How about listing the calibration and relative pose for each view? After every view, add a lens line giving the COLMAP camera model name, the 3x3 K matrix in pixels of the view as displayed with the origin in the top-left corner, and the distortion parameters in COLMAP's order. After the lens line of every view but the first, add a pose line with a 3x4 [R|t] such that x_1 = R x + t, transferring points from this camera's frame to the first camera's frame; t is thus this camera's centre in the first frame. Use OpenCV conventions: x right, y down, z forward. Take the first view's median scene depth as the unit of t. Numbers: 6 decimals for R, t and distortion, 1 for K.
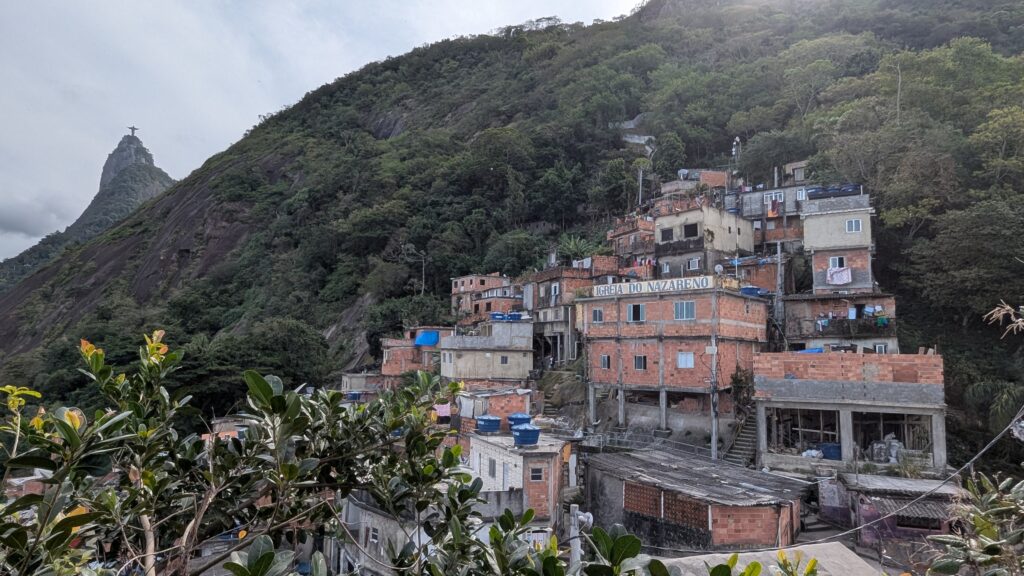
lens RADIAL K [[418.7, 0, 512.2], [0, 418.7, 267.5], [0, 0, 1]] dist [0.000135, 0.000015]
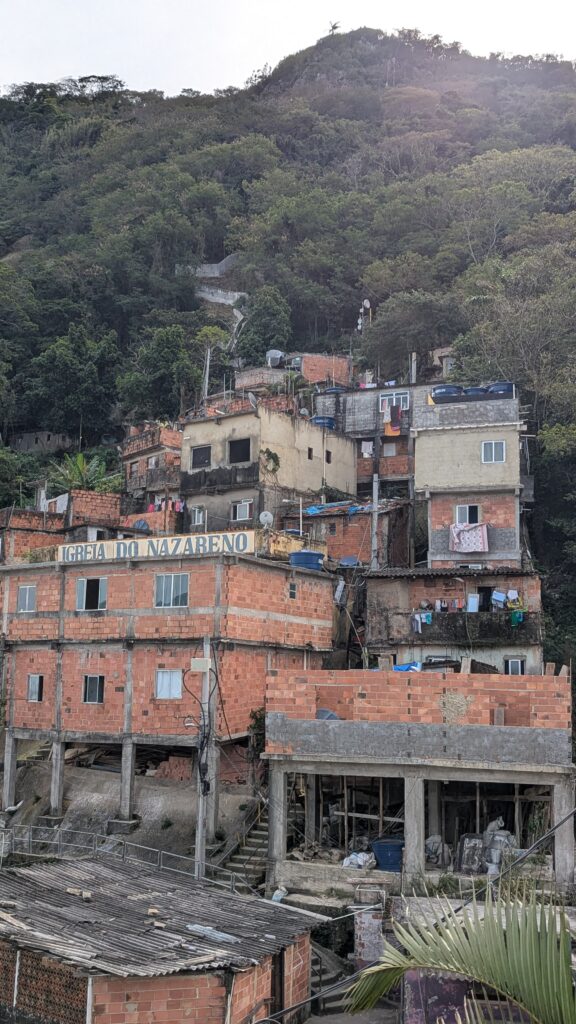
lens RADIAL K [[690.3, 0, 288.0], [0, 690.3, 512.0], [0, 0, 1]] dist [0.045887, -0.035764]
pose [[0.991026, 0.036376, 0.128625, 0.411044], [-0.032005, 0.998843, -0.035885, 0.026703], [-0.129782, 0.031447, 0.991044, 0.090143]]
